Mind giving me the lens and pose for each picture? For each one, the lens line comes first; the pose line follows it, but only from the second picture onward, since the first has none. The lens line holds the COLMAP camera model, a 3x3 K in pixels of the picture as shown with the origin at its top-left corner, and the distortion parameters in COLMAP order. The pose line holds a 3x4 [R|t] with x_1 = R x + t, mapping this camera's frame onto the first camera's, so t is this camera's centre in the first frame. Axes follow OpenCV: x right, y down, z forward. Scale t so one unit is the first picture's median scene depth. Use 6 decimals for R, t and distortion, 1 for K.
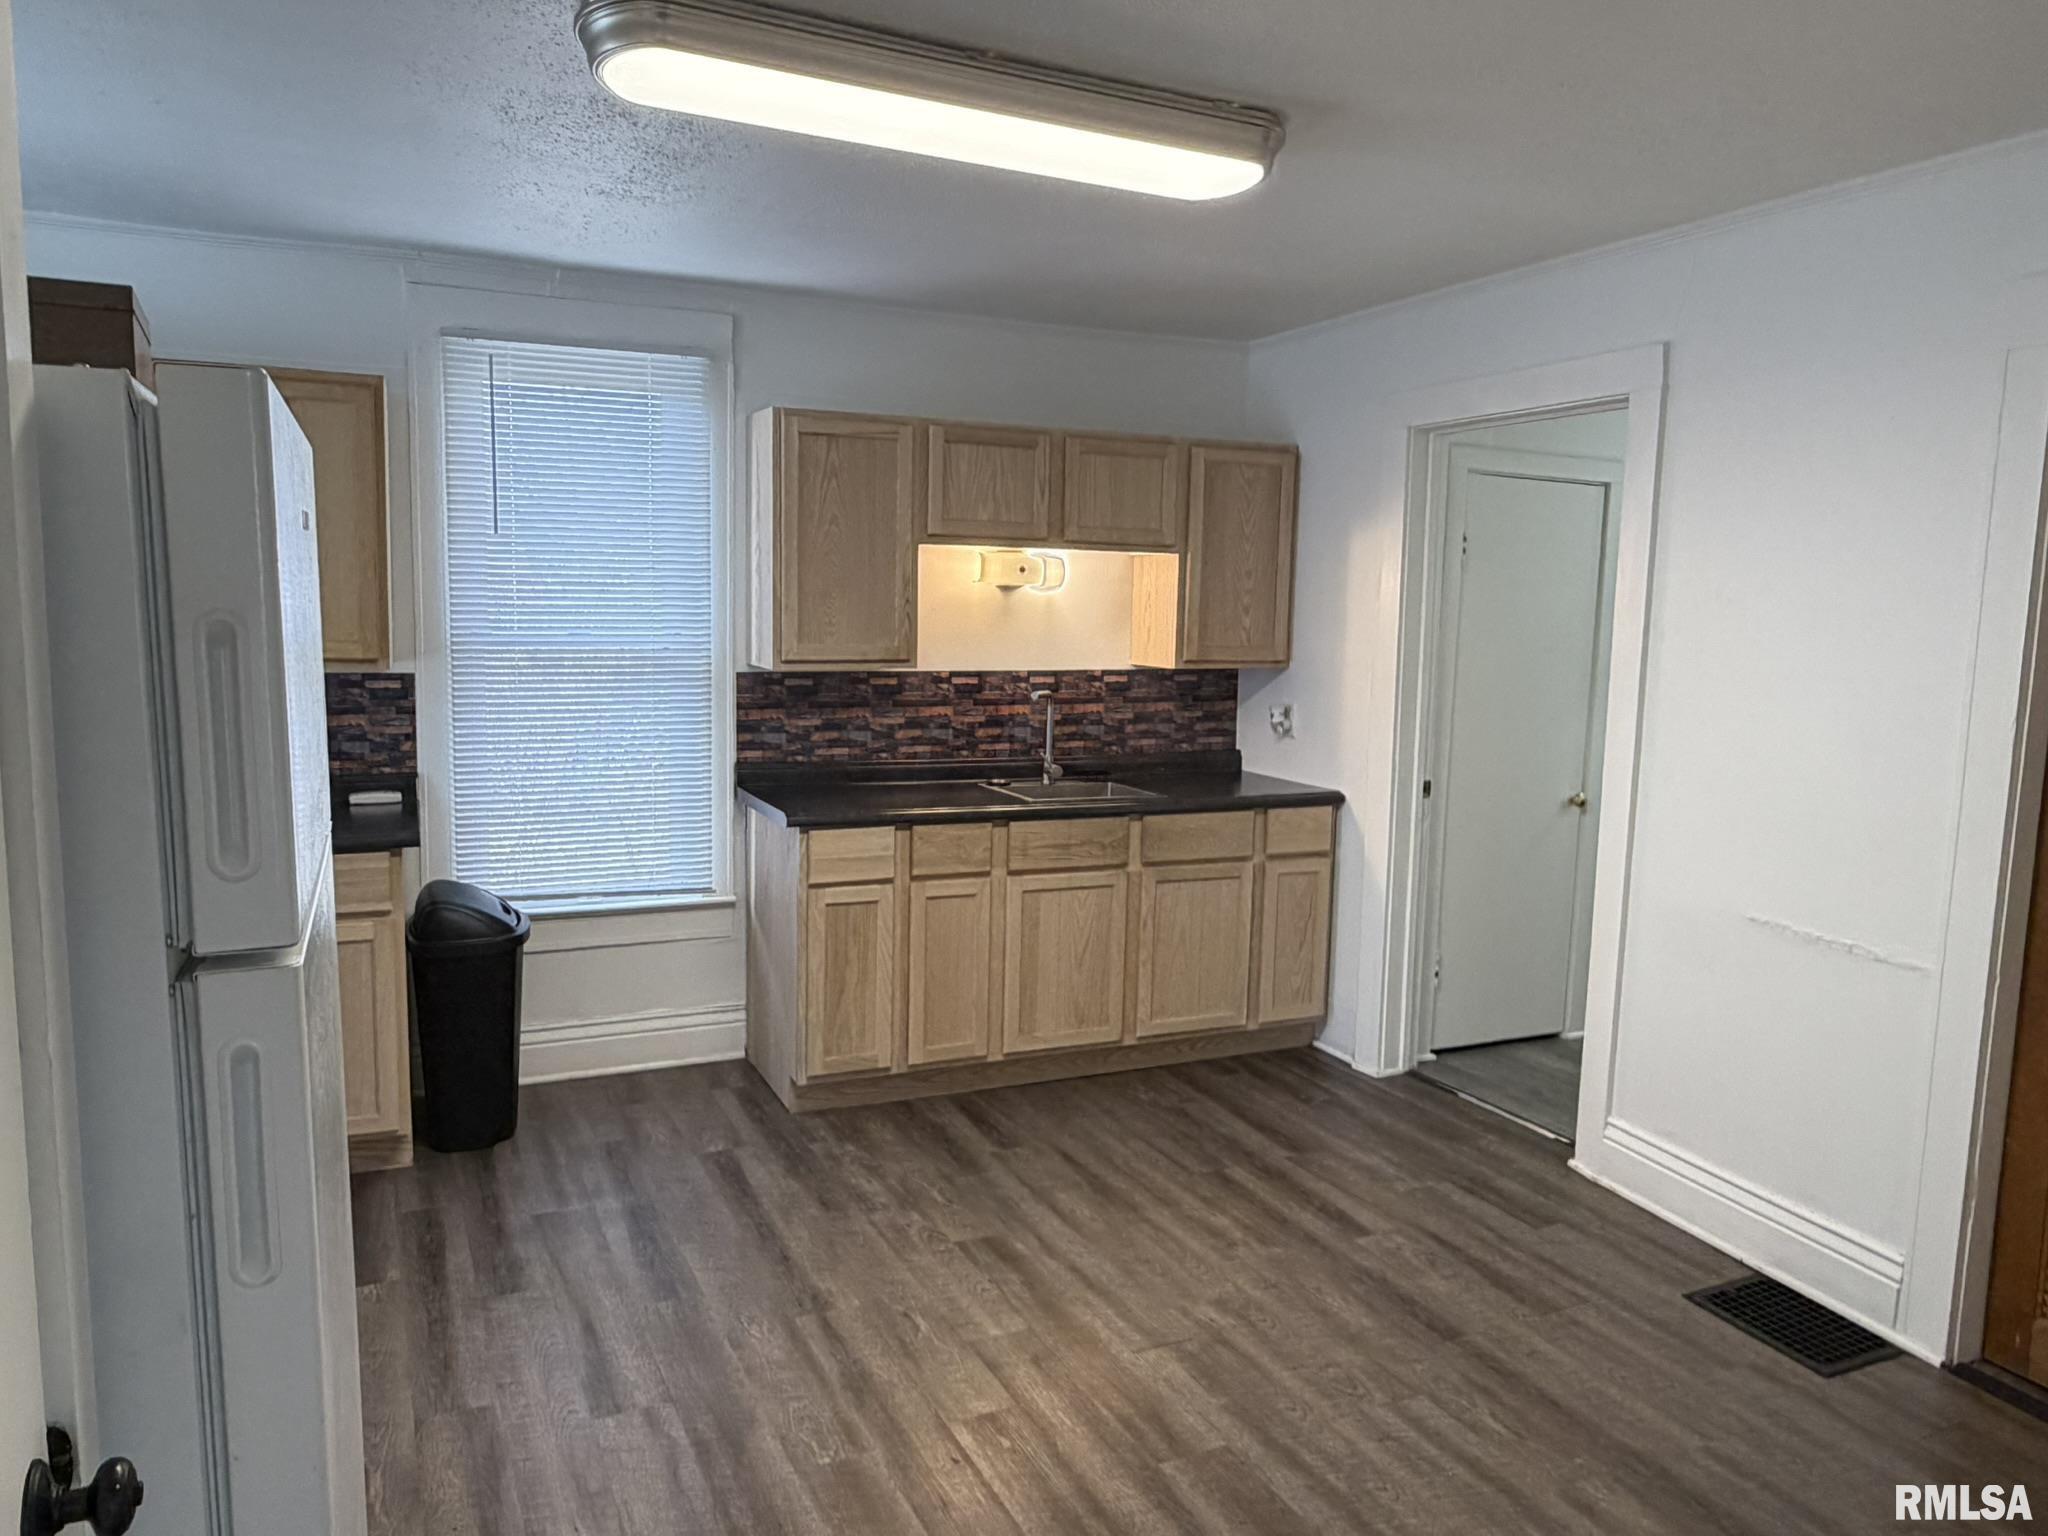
lens RADIAL K [[1392.6, 0, 1024.8], [0, 1392.6, 768.4], [0, 0, 1]] dist [0.002718, -0.011298]
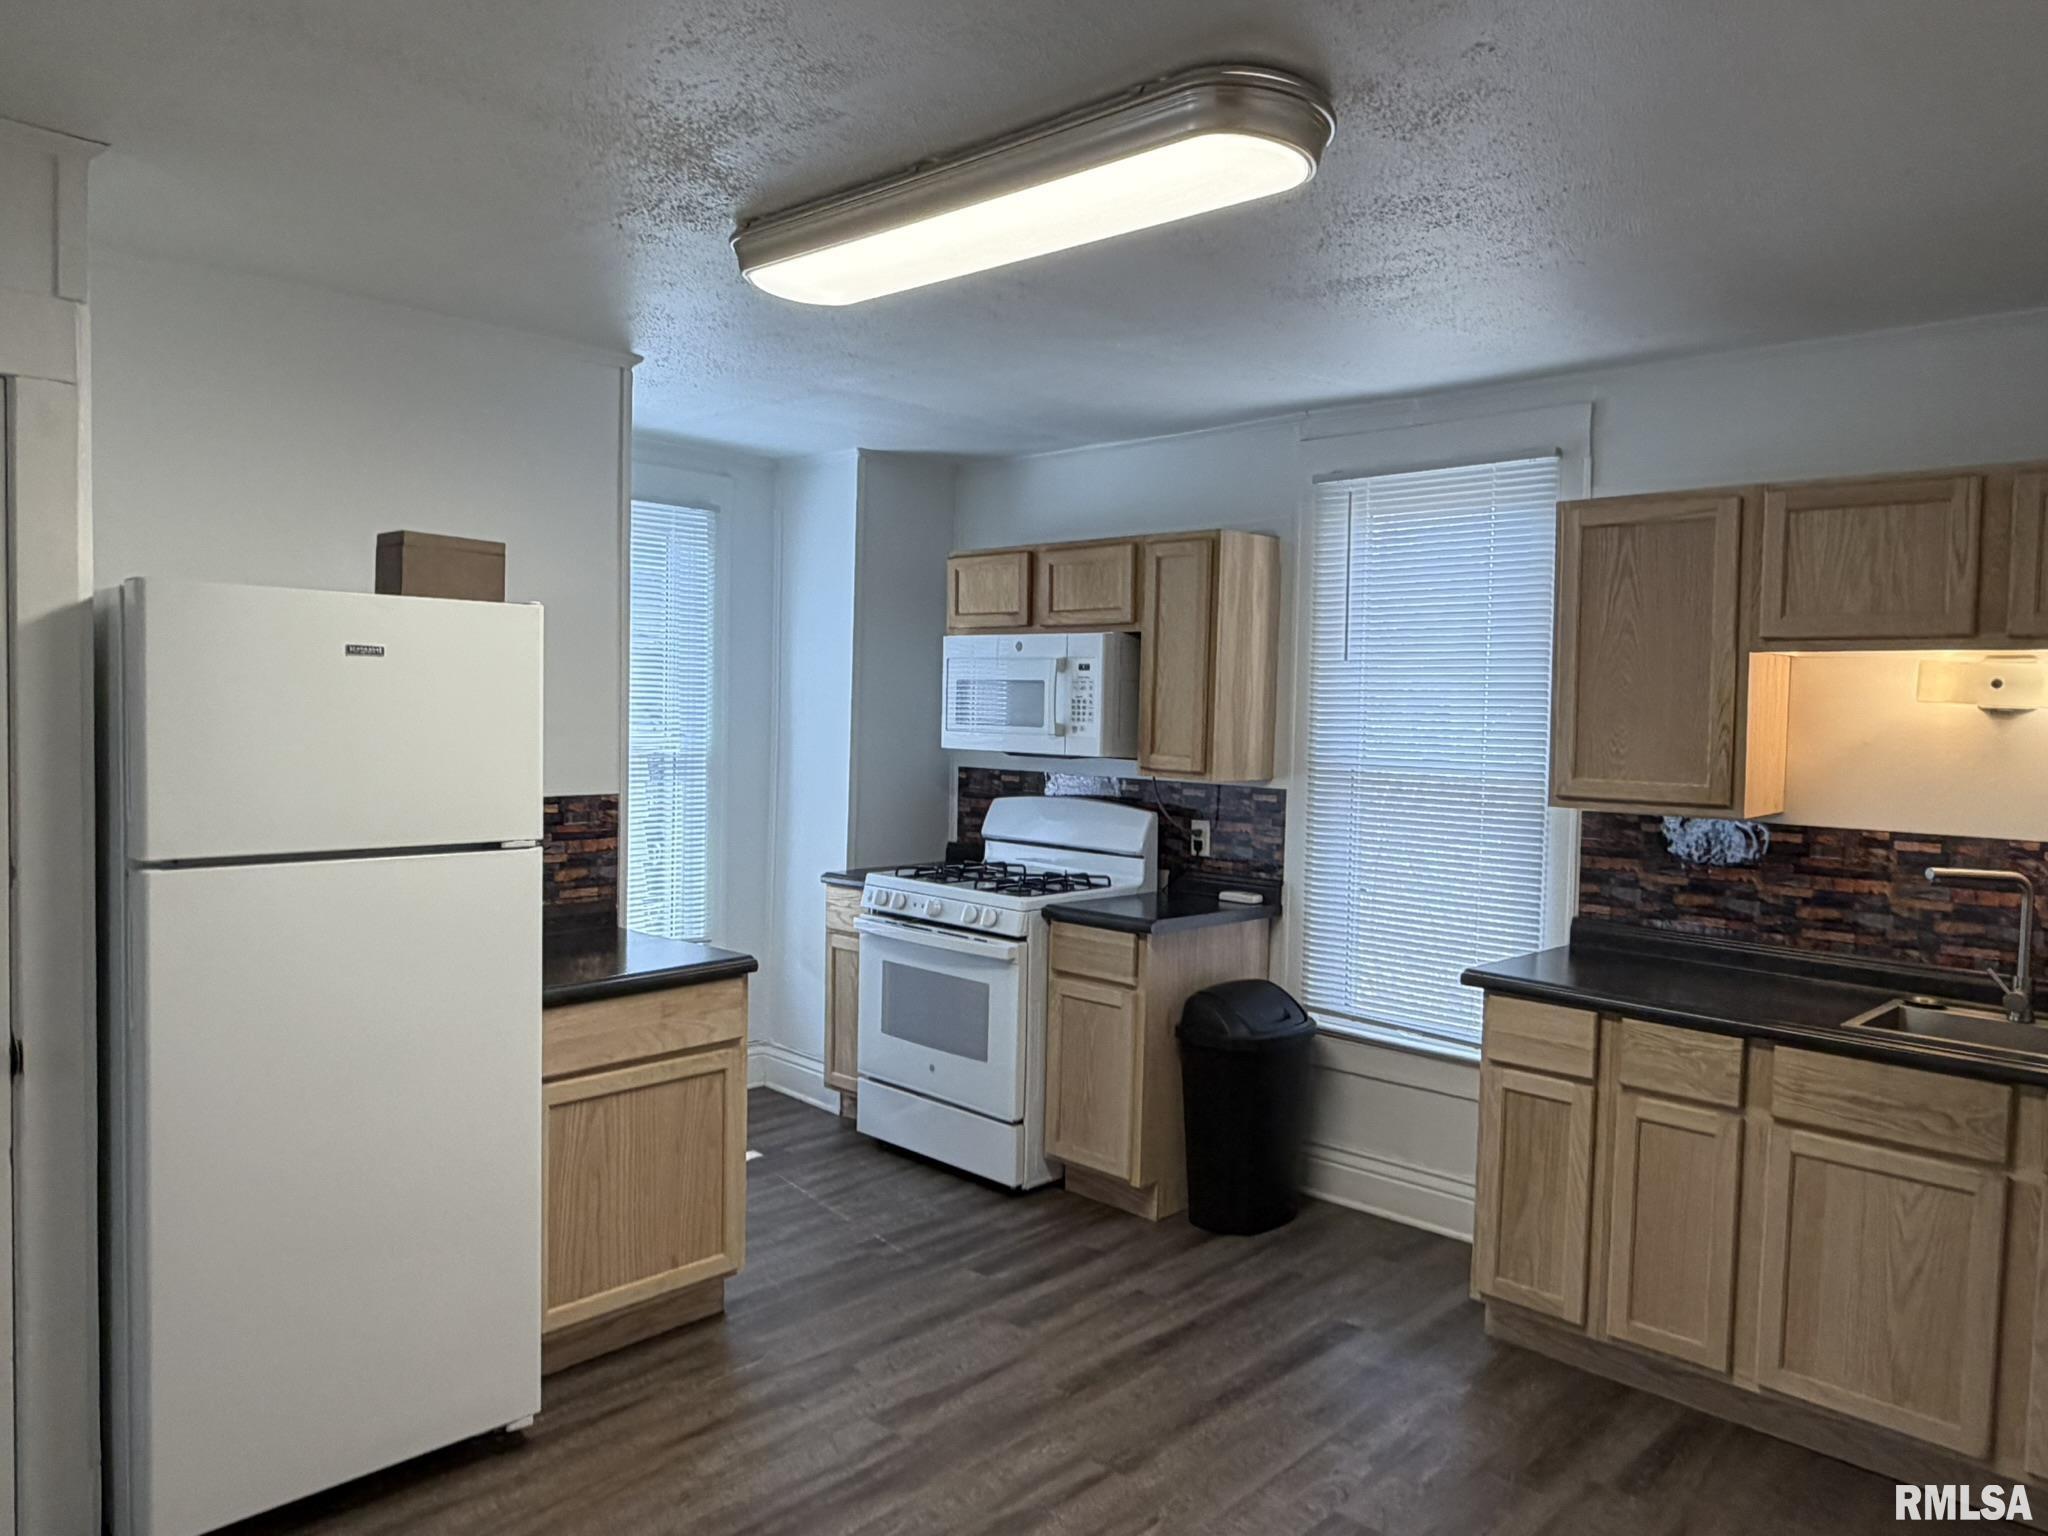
lens RADIAL K [[1392.6, 0, 1028.2], [0, 1392.6, 770.7], [0, 0, 1]] dist [0.002718, -0.011298]
pose [[0.380461, 0.029644, -0.924322, 0.478650], [-0.136218, 0.990381, -0.024306, -0.027786], [0.914710, 0.135157, 0.380840, 0.380301]]
